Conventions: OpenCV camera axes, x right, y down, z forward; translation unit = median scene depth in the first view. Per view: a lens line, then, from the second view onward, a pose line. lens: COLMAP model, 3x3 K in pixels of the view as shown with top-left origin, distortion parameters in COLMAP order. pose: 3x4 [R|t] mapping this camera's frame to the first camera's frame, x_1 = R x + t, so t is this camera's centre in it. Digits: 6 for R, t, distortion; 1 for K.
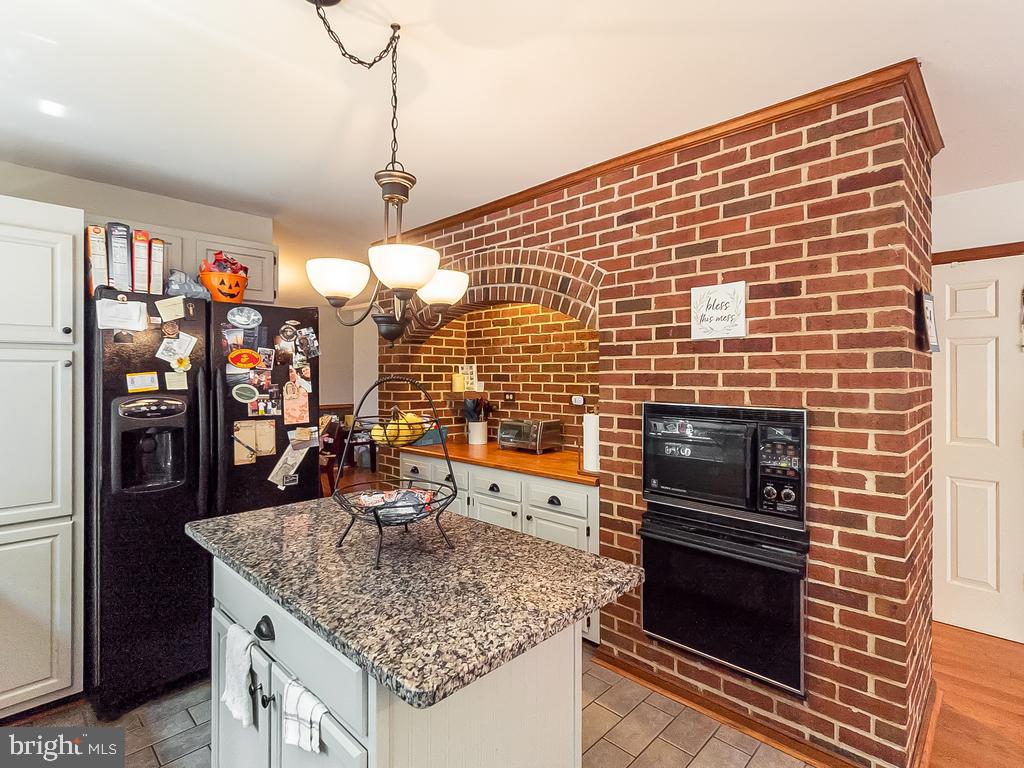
lens RADIAL K [[512.8, 0, 512.7], [0, 512.8, 380.8], [0, 0, 1]] dist [0.004328, -0.000857]
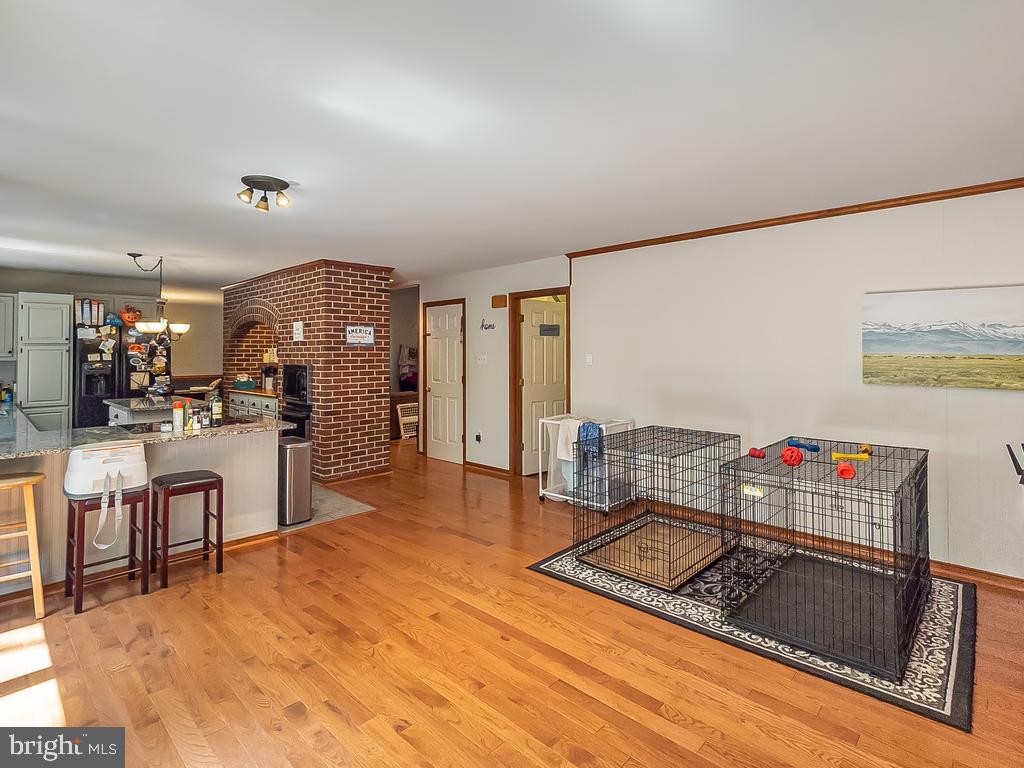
lens RADIAL K [[512.8, 0, 499.3], [0, 512.8, 346.8], [0, 0, 1]] dist [0.004328, -0.000857]
pose [[0.999937, -0.005396, 0.009874, 1.313183], [0.005631, 0.999699, -0.023890, 0.022051], [-0.009742, 0.023944, 0.999666, -1.637776]]
